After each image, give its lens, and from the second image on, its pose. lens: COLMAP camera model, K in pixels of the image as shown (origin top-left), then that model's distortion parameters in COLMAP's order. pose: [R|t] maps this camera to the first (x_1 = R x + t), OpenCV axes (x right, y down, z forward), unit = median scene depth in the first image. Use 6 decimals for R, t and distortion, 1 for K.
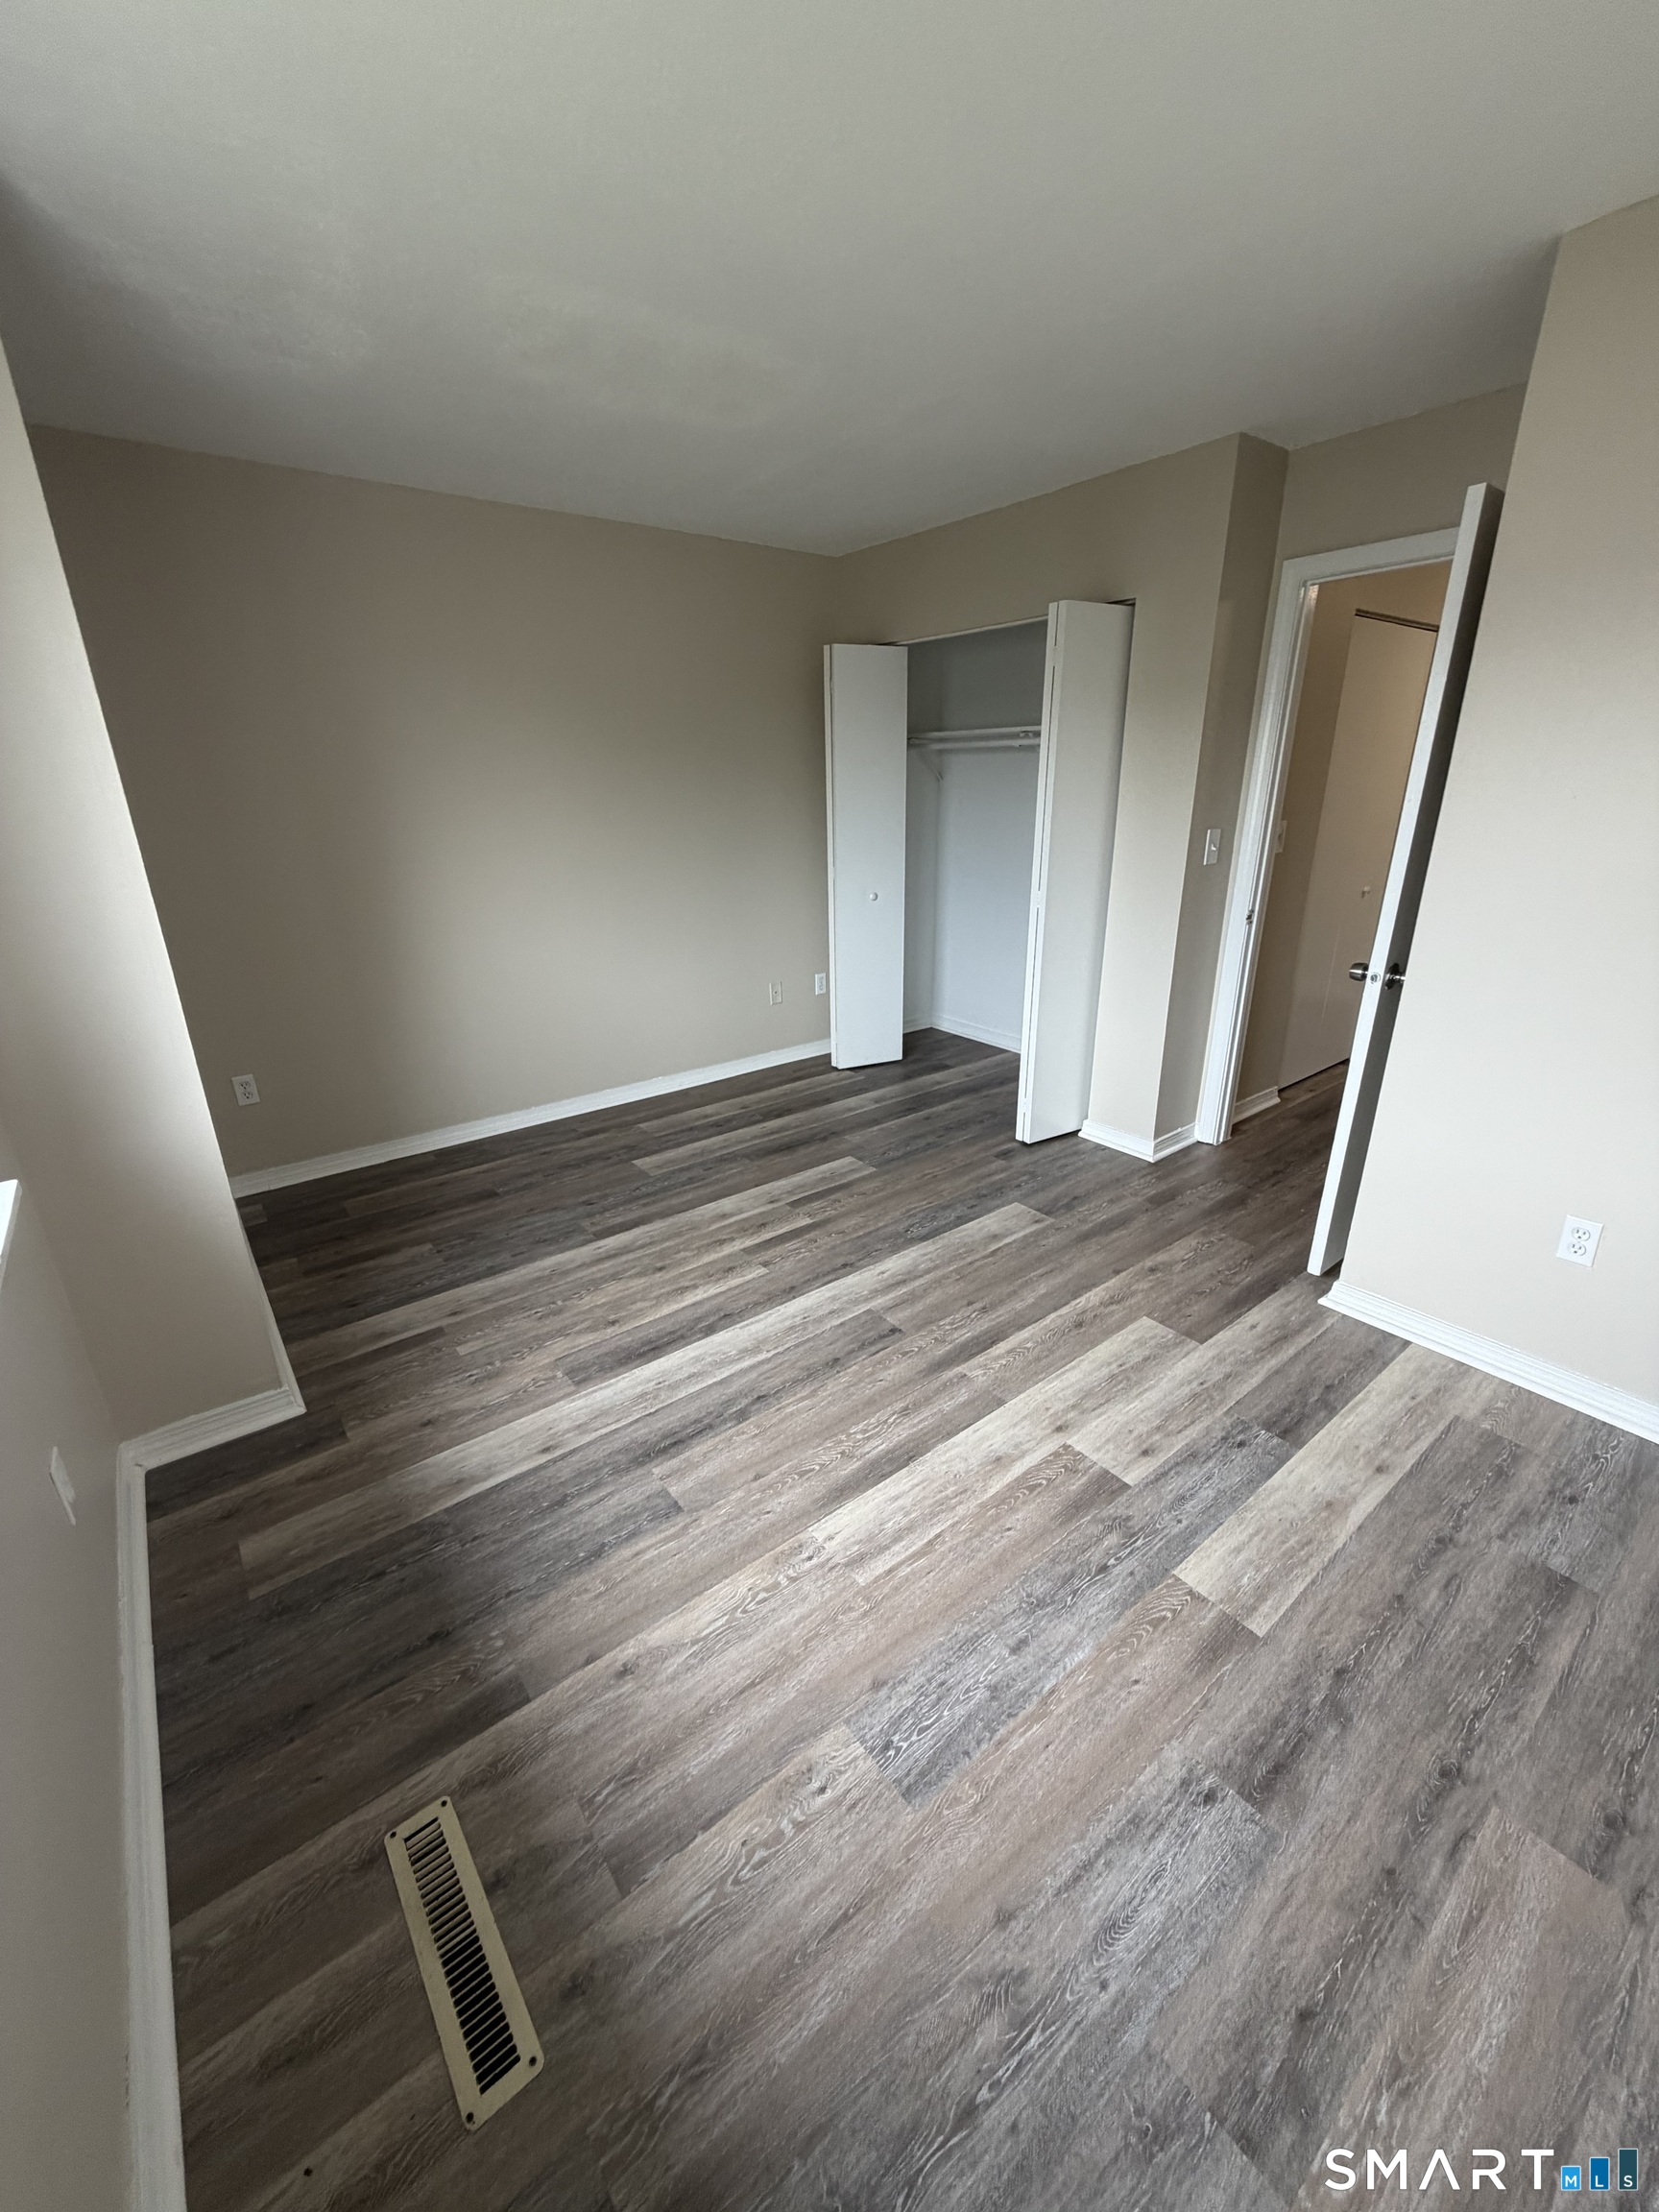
lens RADIAL K [[888.1, 0, 829.5], [0, 888.1, 1106.0], [0, 0, 1]] dist [0.008634, -0.000131]
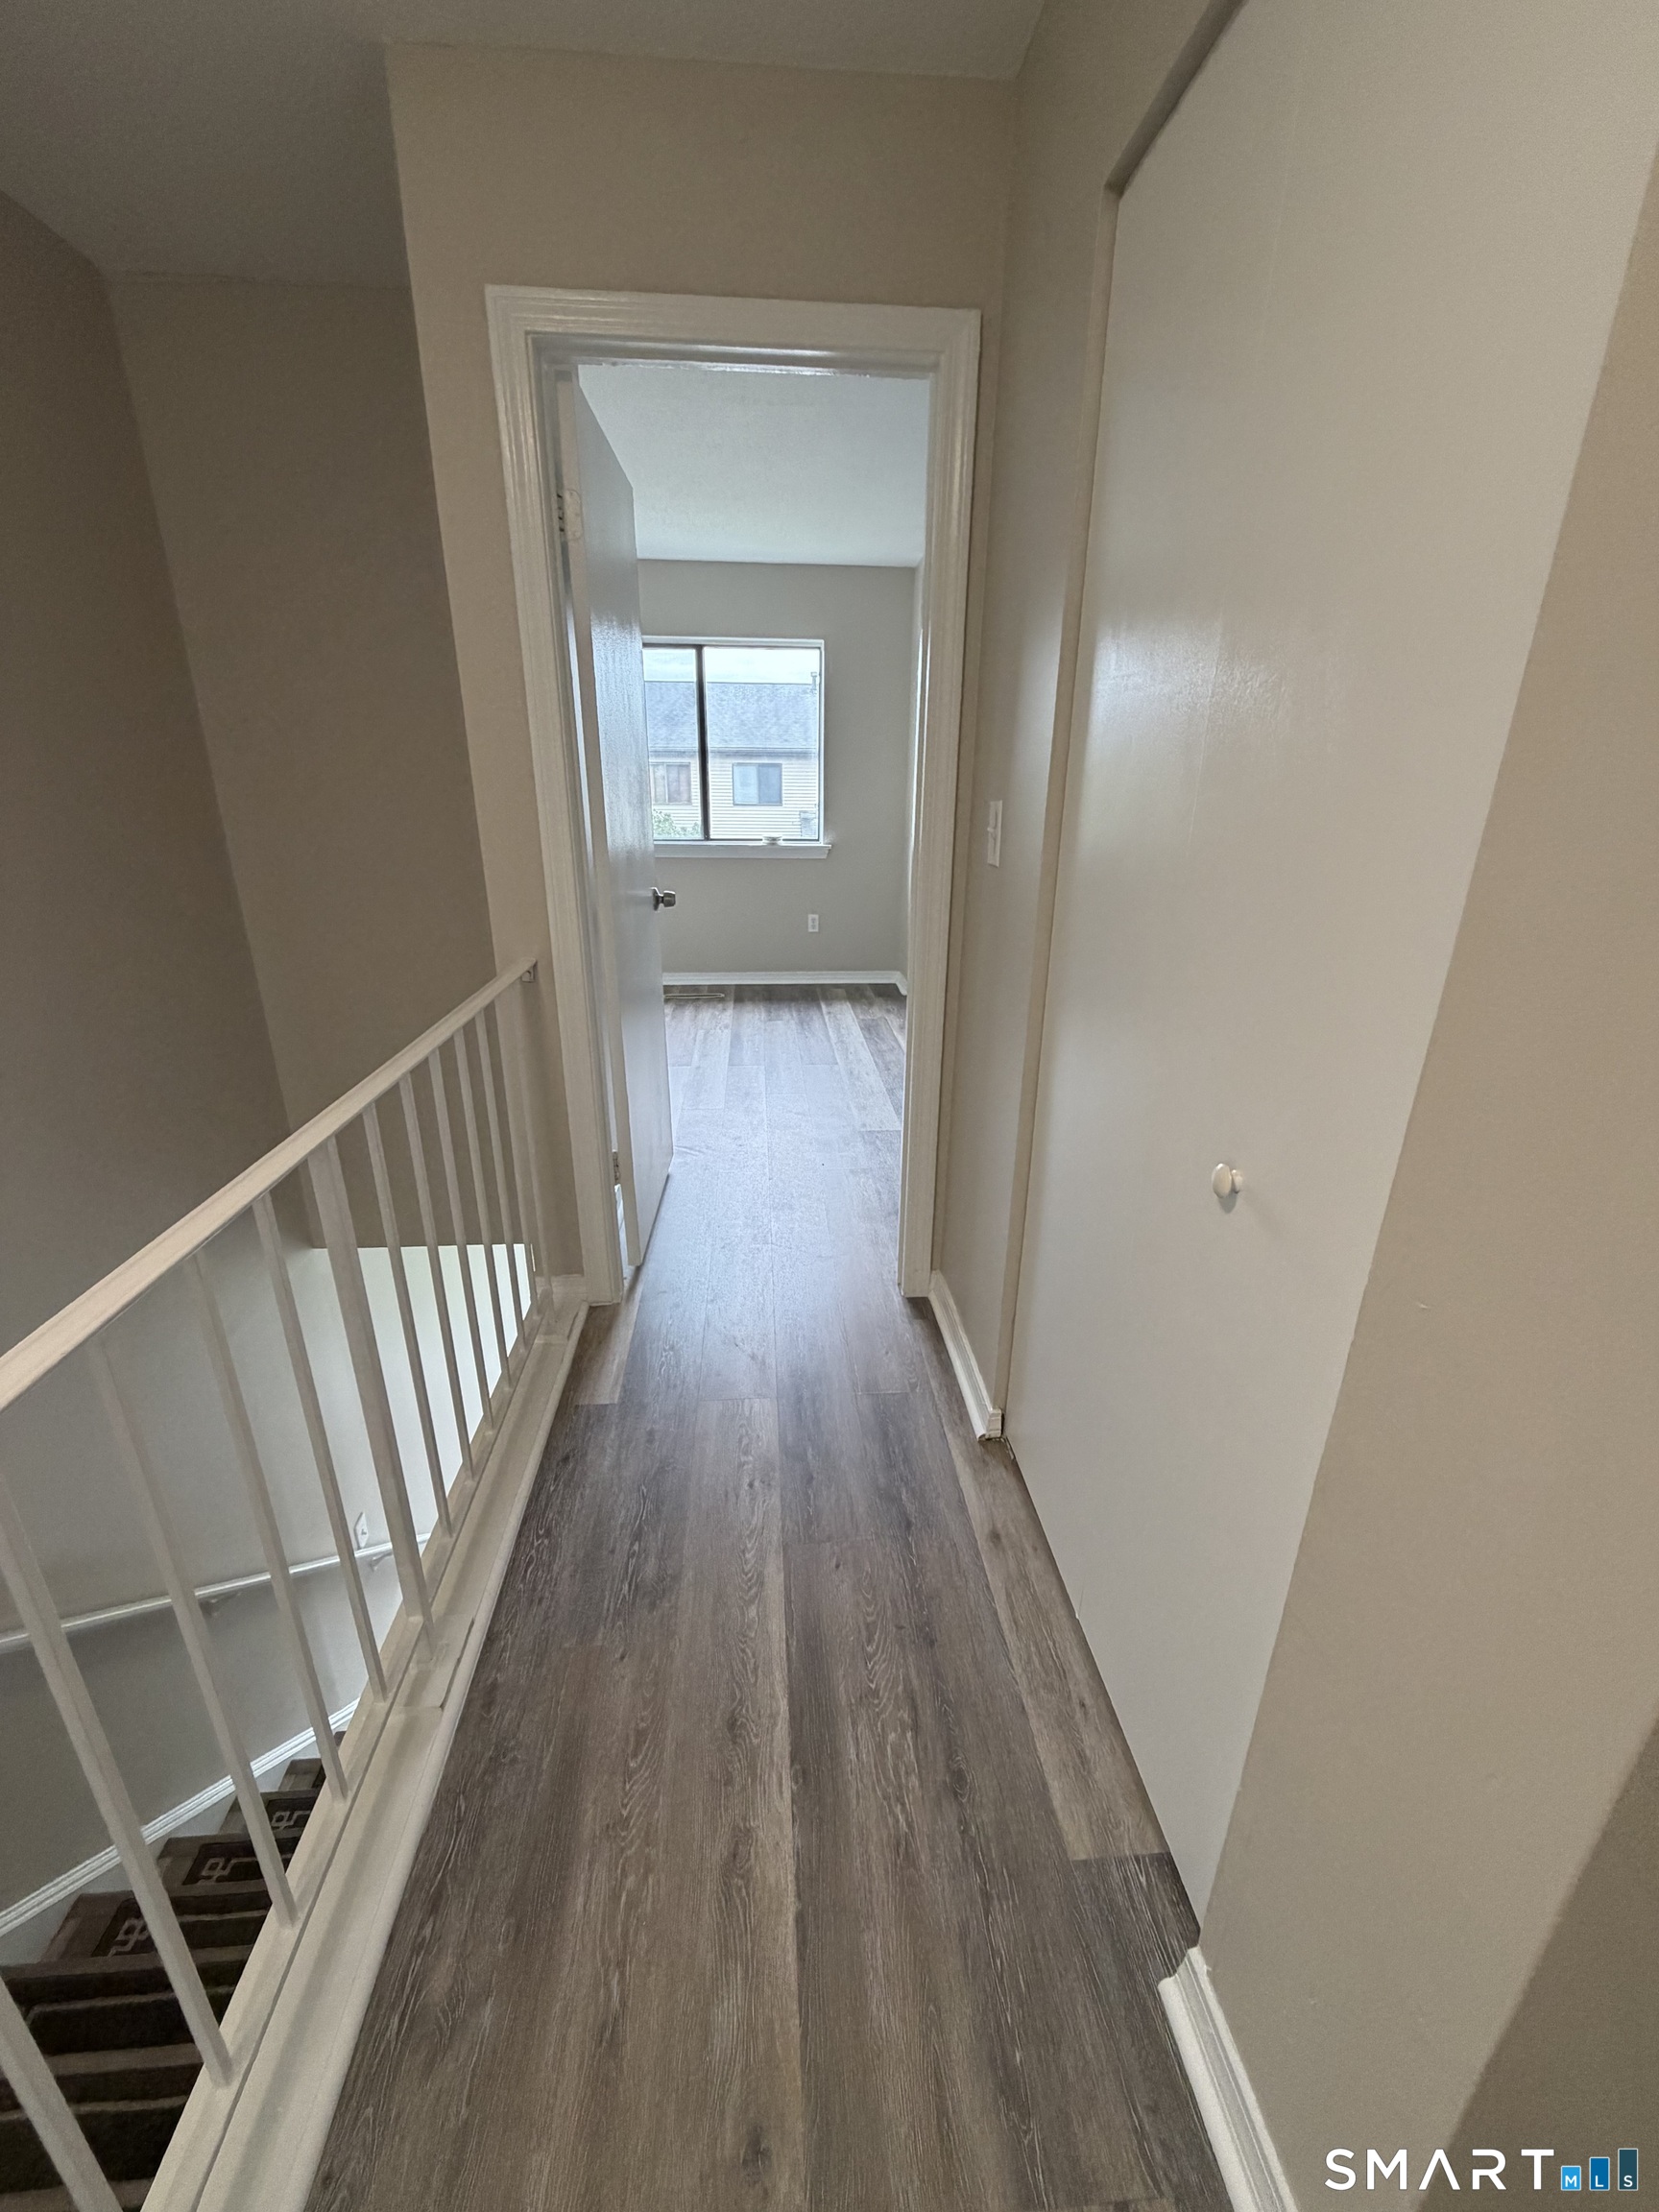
lens RADIAL K [[888.1, 0, 829.5], [0, 888.1, 1106.0], [0, 0, 1]] dist [0.008634, -0.000131]
pose [[-0.559934, 0.298886, -0.772749, 1.608487], [-0.289339, 0.803409, 0.520400, -0.671631], [0.776374, 0.514976, -0.363377, 1.931203]]
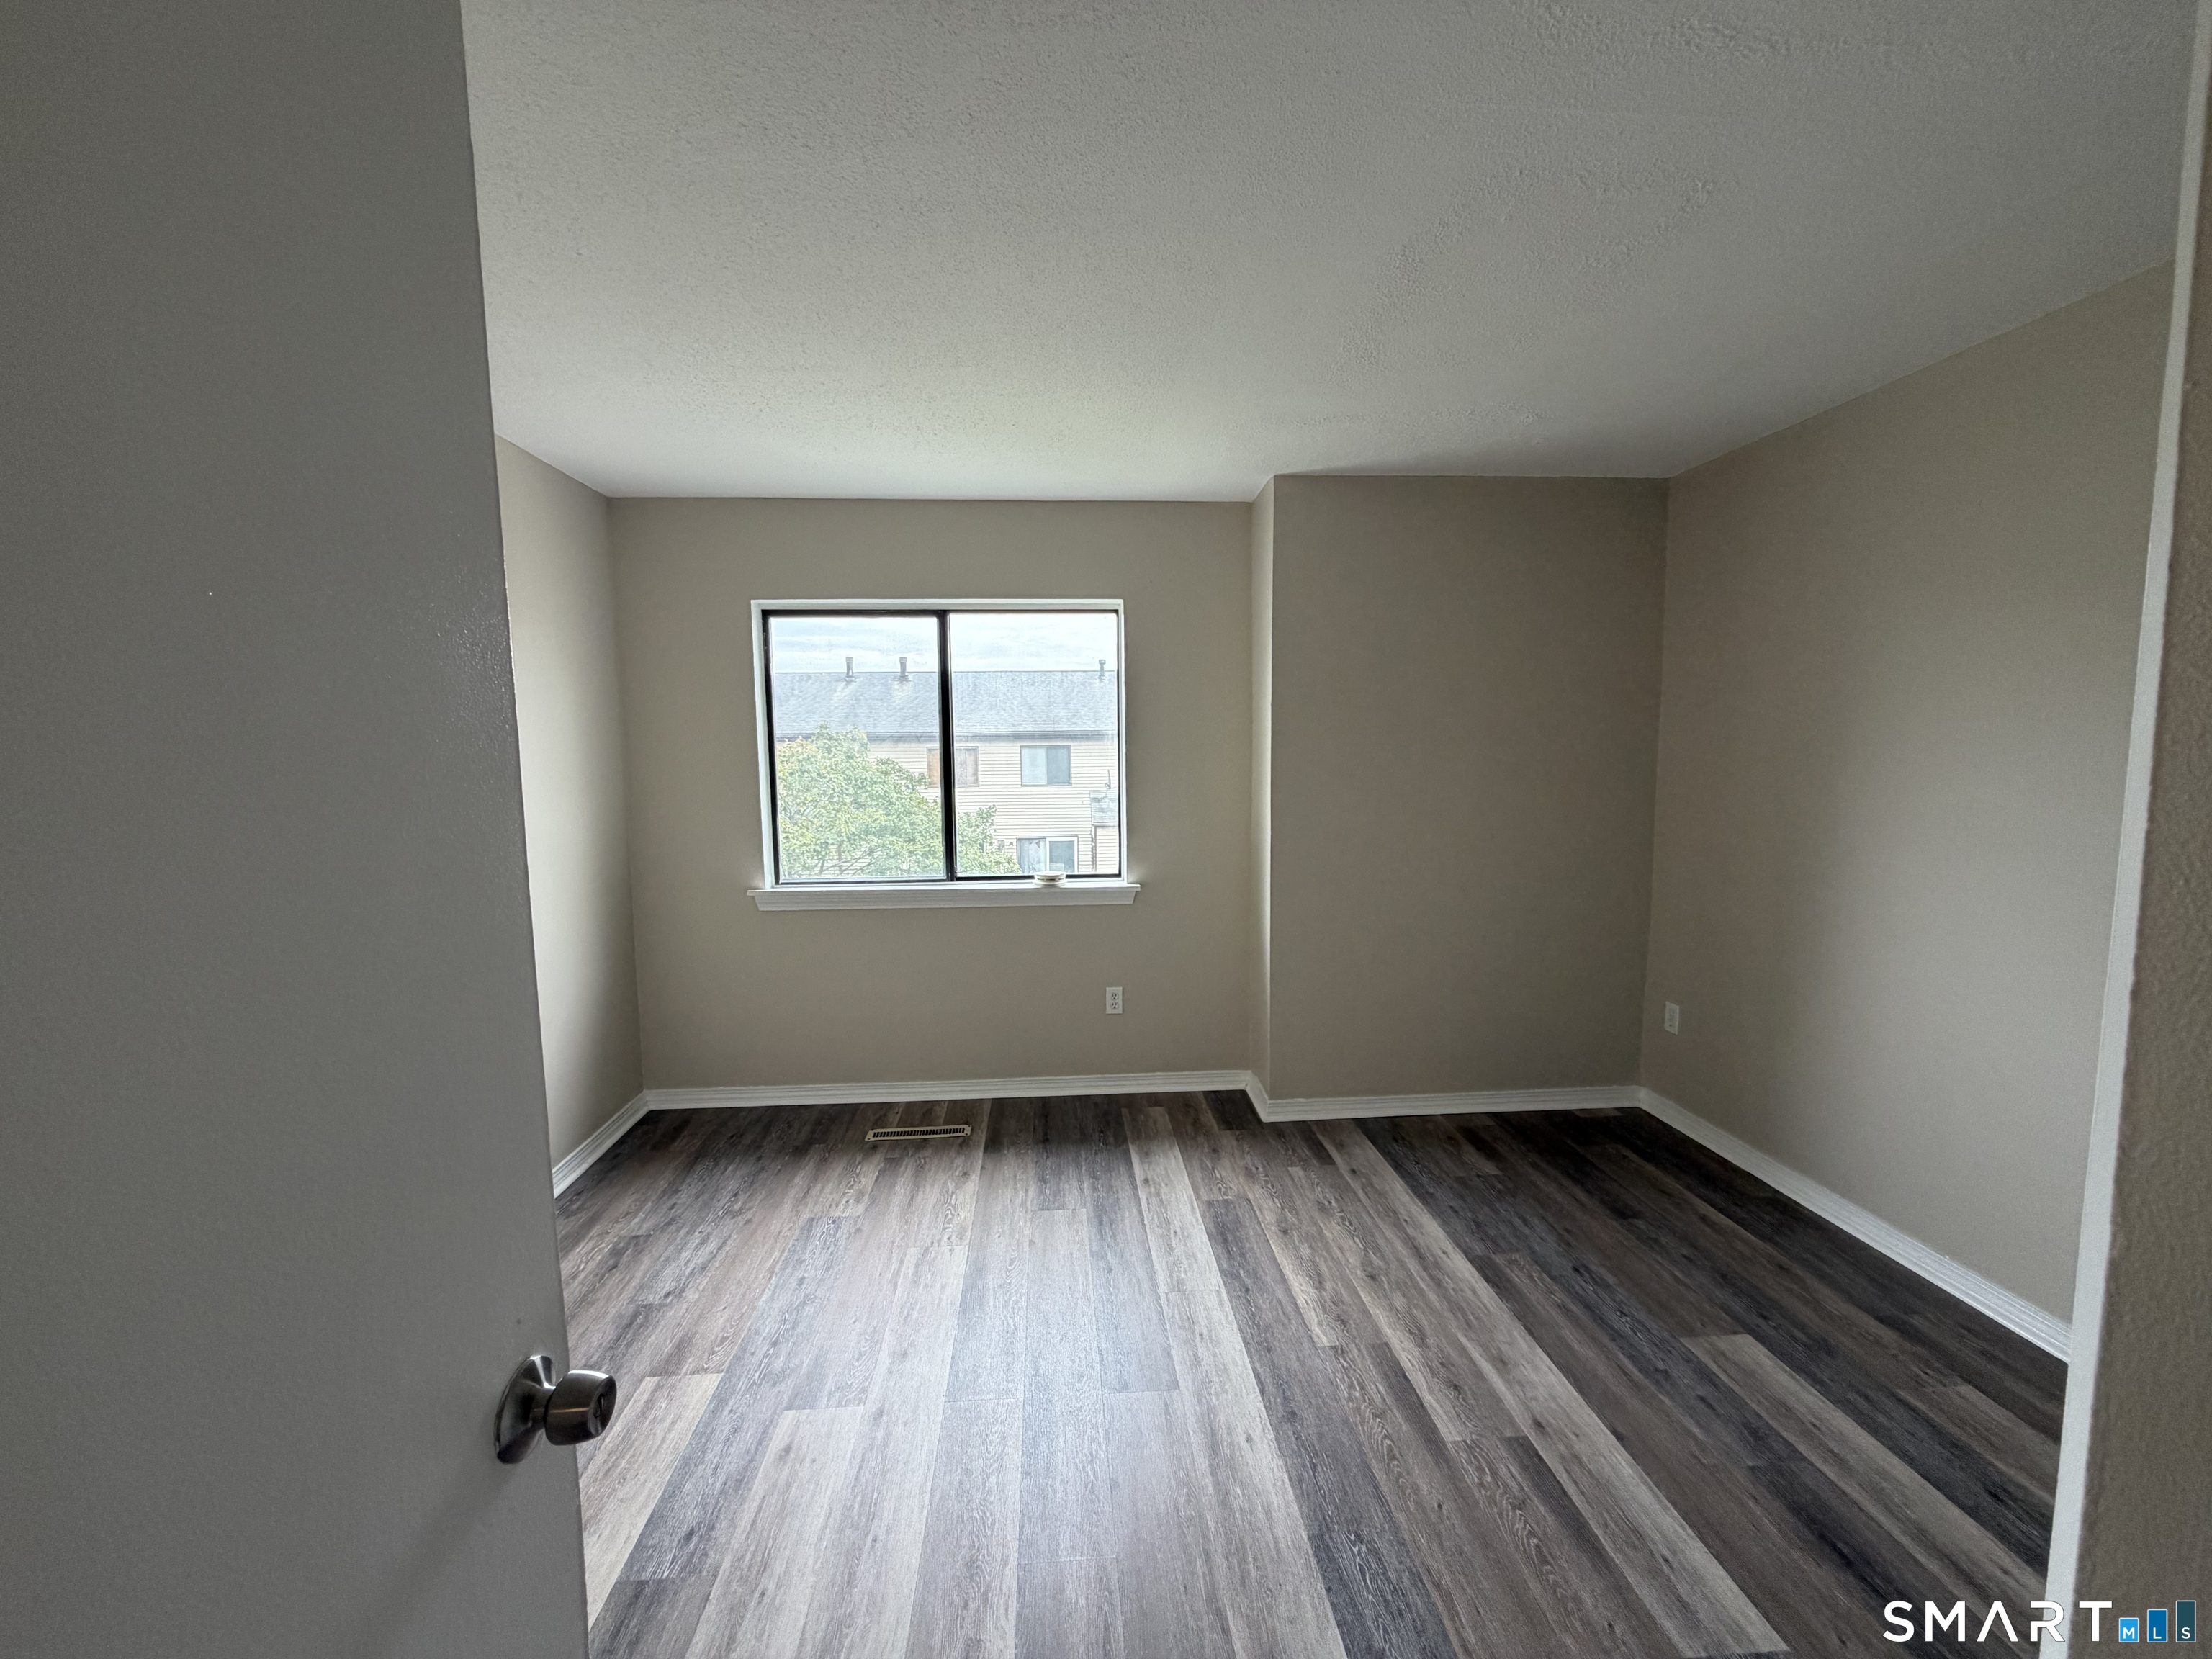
lens RADIAL K [[888.1, 0, 1106.0], [0, 888.1, 829.5], [0, 0, 1]] dist [0.008634, -0.000131]
pose [[-0.570061, 0.096424, -0.815925, 0.794981], [-0.265479, 0.918199, 0.293993, -0.514008], [0.777529, 0.384205, -0.497830, 1.361575]]
